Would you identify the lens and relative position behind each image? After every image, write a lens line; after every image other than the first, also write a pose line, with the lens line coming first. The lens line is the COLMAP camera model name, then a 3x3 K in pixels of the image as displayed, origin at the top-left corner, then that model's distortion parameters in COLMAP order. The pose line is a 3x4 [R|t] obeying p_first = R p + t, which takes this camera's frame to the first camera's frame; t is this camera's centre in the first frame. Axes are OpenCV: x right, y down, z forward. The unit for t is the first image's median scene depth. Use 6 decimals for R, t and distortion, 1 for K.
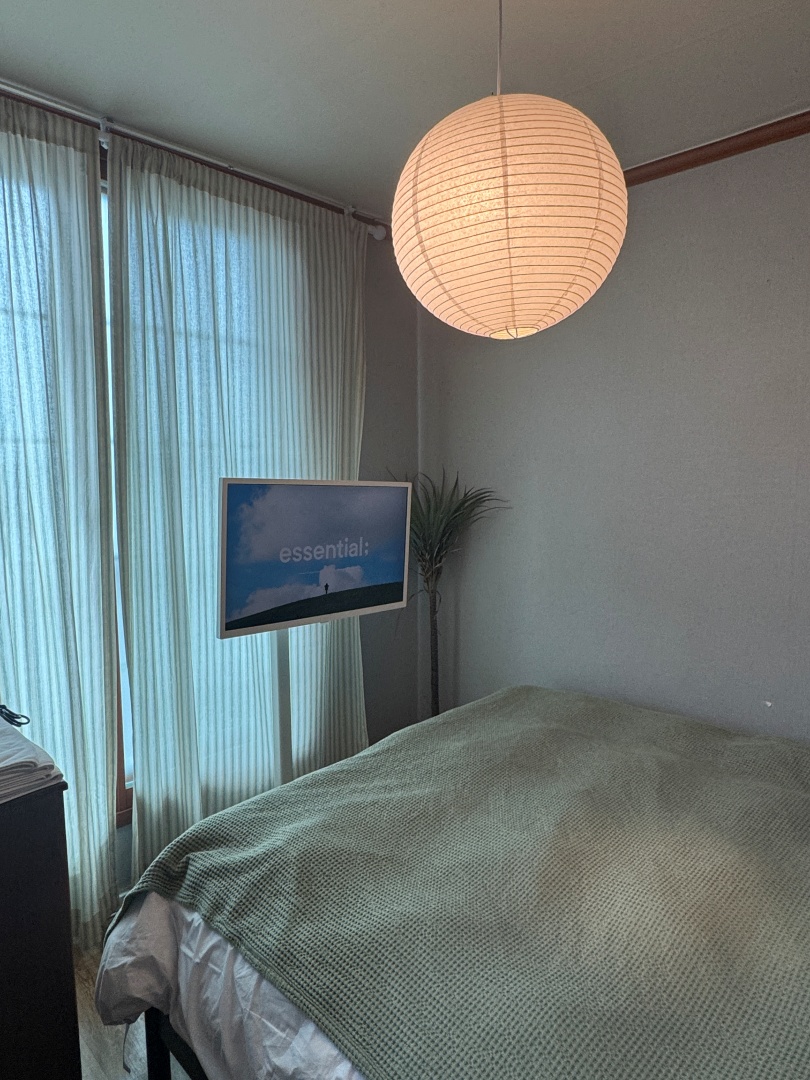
lens RADIAL K [[659.0, 0, 400.6], [0, 659.0, 542.2], [0, 0, 1]] dist [-0.004514, 0.000034]
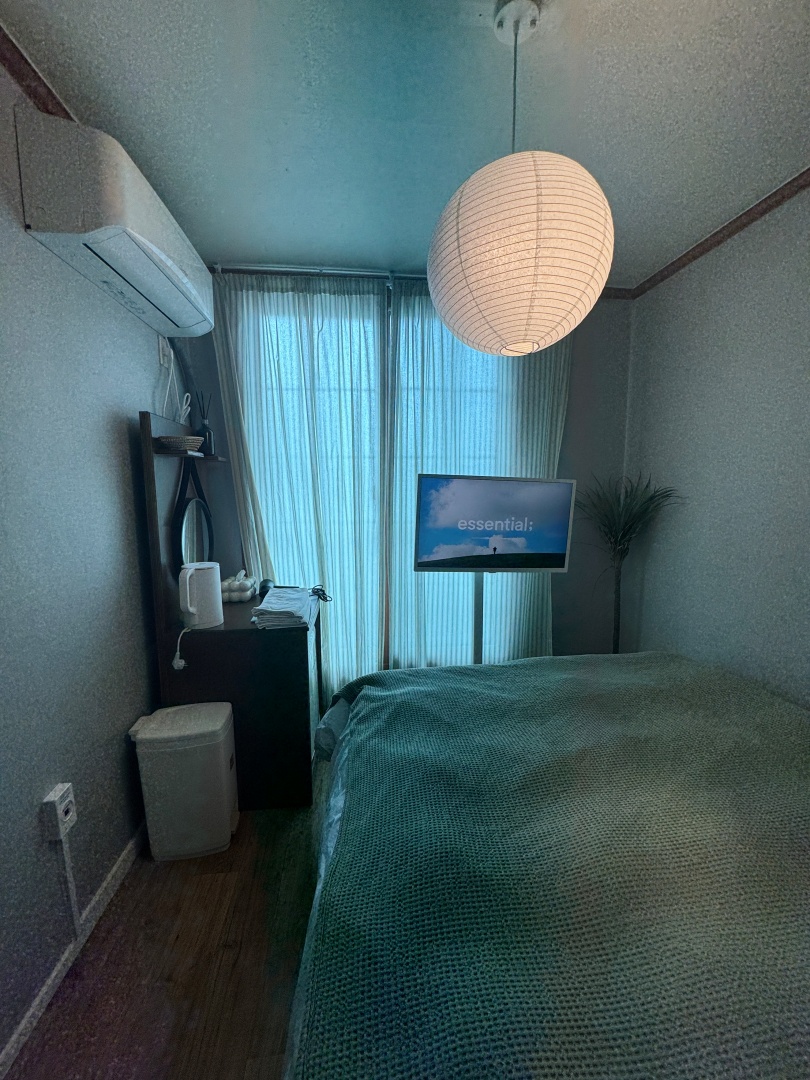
lens RADIAL K [[426.7, 0, 401.3], [0, 426.7, 538.5], [0, 0, 1]] dist [-0.000609, 0.000041]
pose [[0.779422, 0.083083, -0.620966, 0.356537], [-0.071670, 0.996485, 0.043367, 0.019488], [0.622386, 0.010703, 0.782637, 0.130404]]
